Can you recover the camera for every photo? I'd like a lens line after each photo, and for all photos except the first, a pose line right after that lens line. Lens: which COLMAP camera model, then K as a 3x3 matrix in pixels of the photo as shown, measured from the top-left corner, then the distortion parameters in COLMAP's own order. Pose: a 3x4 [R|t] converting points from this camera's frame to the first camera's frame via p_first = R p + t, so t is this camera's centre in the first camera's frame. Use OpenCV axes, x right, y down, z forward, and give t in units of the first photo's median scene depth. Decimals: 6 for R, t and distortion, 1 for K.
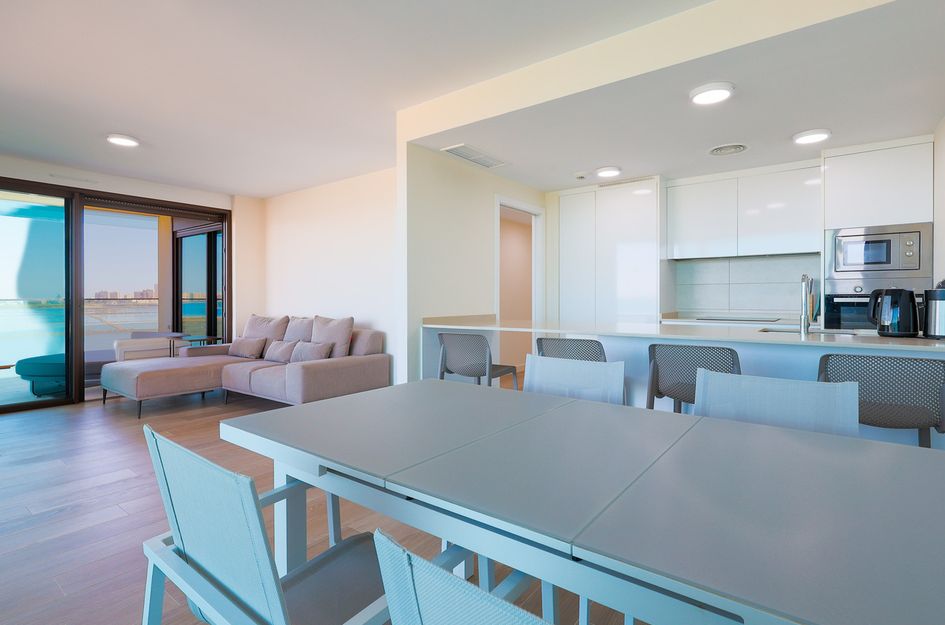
lens RADIAL K [[458.8, 0, 466.9], [0, 458.8, 300.5], [0, 0, 1]] dist [0.001310, -0.000183]
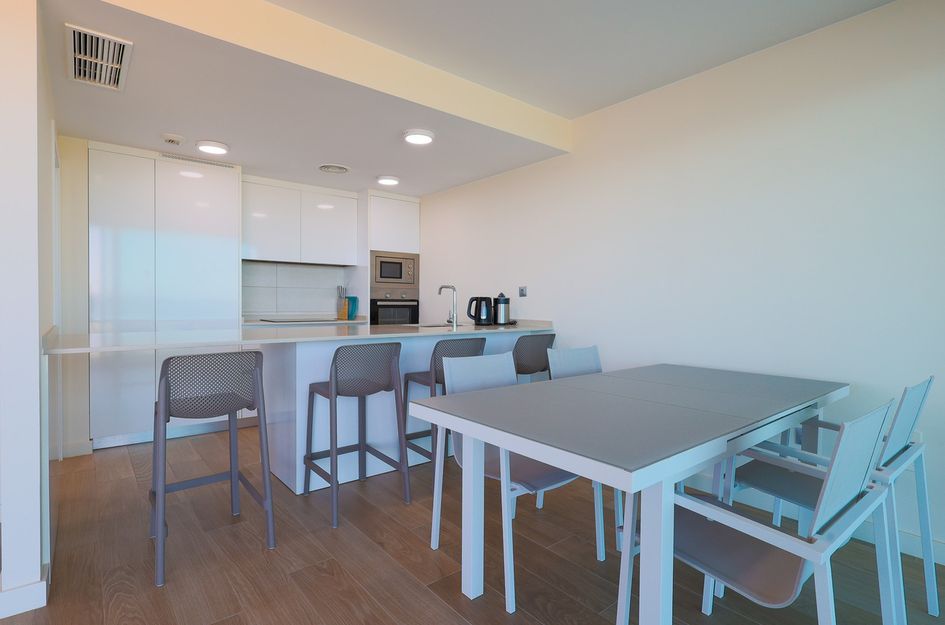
lens RADIAL K [[467.6, 0, 472.5], [0, 467.6, 312.5], [0, 0, 1]] dist [-0.000901, -0.006574]
pose [[0.227548, -0.016430, 0.973628, -0.396051], [-0.003781, 0.999835, 0.017756, 0.001116], [-0.973760, -0.007721, 0.227448, 0.332811]]
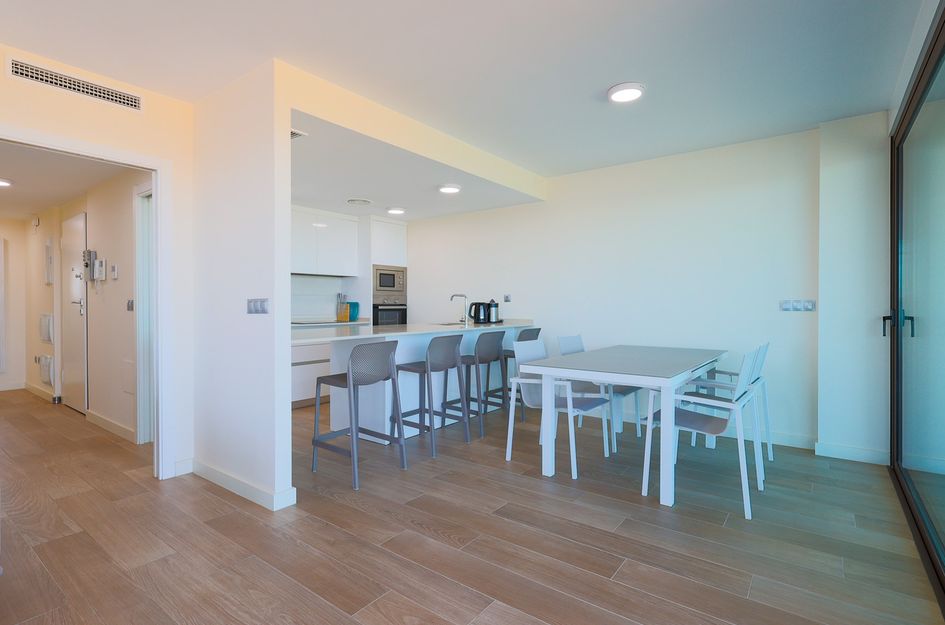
lens RADIAL K [[462.6, 0, 466.7], [0, 462.6, 305.2], [0, 0, 1]] dist [-0.000025, 0.000240]
pose [[0.013016, 0.001755, 0.999914, -0.707574], [0.005369, 0.999984, -0.001825, -0.003788], [-0.999901, 0.005393, 0.013007, 0.536378]]
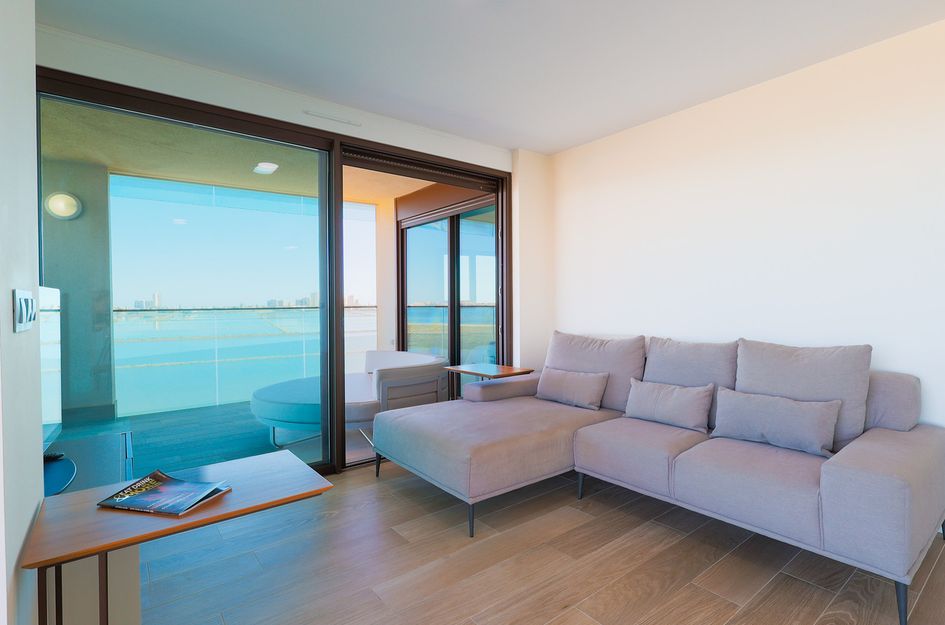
lens RADIAL K [[466.9, 0, 476.6], [0, 466.9, 310.6], [0, 0, 1]] dist [-0.000134, 0.000213]
pose [[0.965892, -0.002393, -0.258935, -0.564330], [0.004760, 0.999952, 0.008516, -0.004950], [0.258903, -0.009458, 0.965857, 0.486312]]
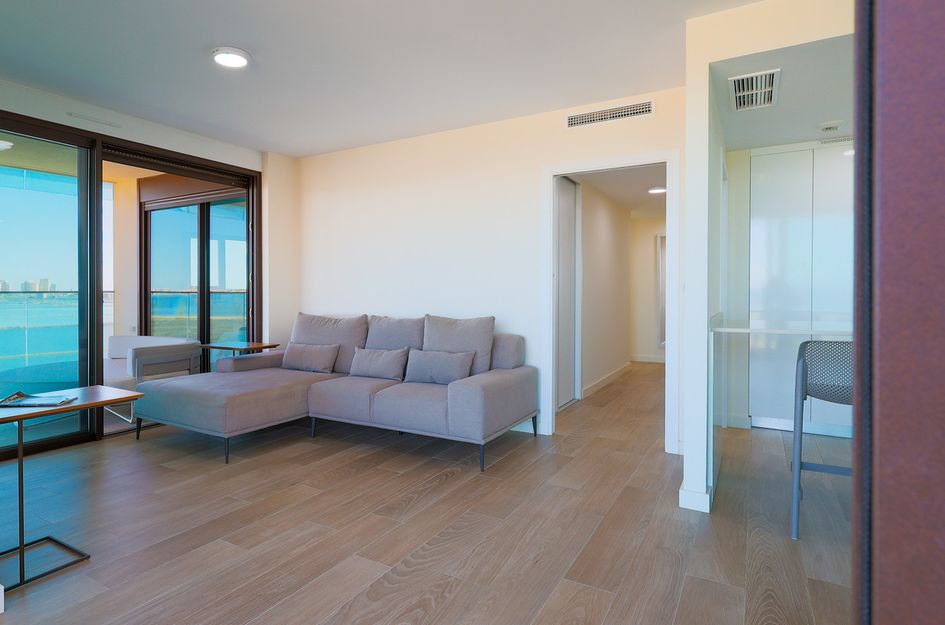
lens RADIAL K [[535.8, 0, 401.5], [0, 535.8, 295.2], [0, 0, 1]] dist [-0.000754, 0.000283]
pose [[0.998109, 0.000887, 0.061455, -0.495111], [-0.000942, 0.999999, 0.000863, 0.002419], [-0.061454, -0.000919, 0.998110, 0.174002]]
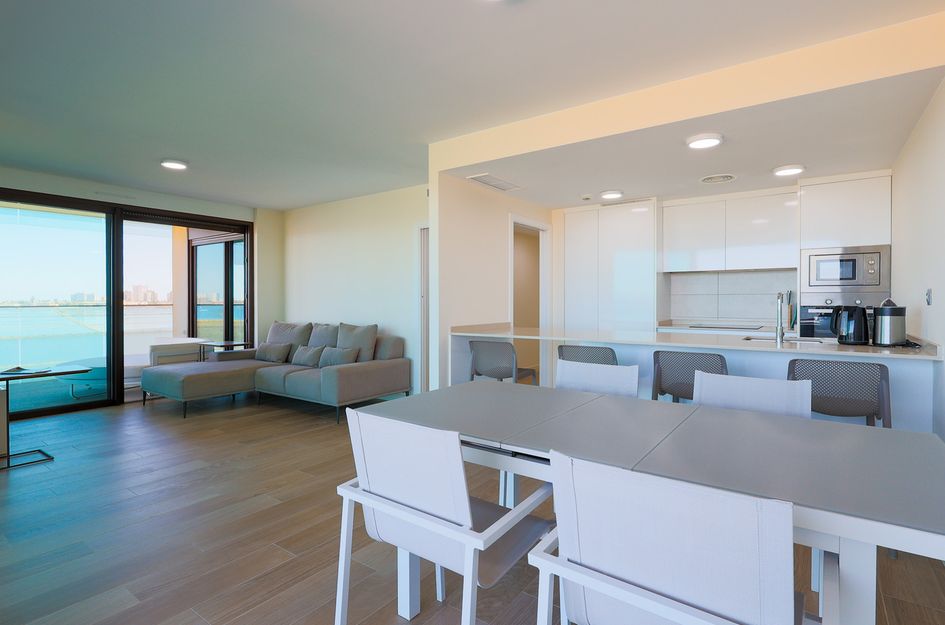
lens RADIAL K [[462.6, 0, 466.7], [0, 462.6, 305.2], [0, 0, 1]] dist [-0.000025, 0.000240]
pose [[0.999730, 0.000303, 0.023218, -0.067145], [-0.000426, 0.999986, 0.005291, -0.016892], [-0.023216, -0.005300, 0.999716, -0.113094]]
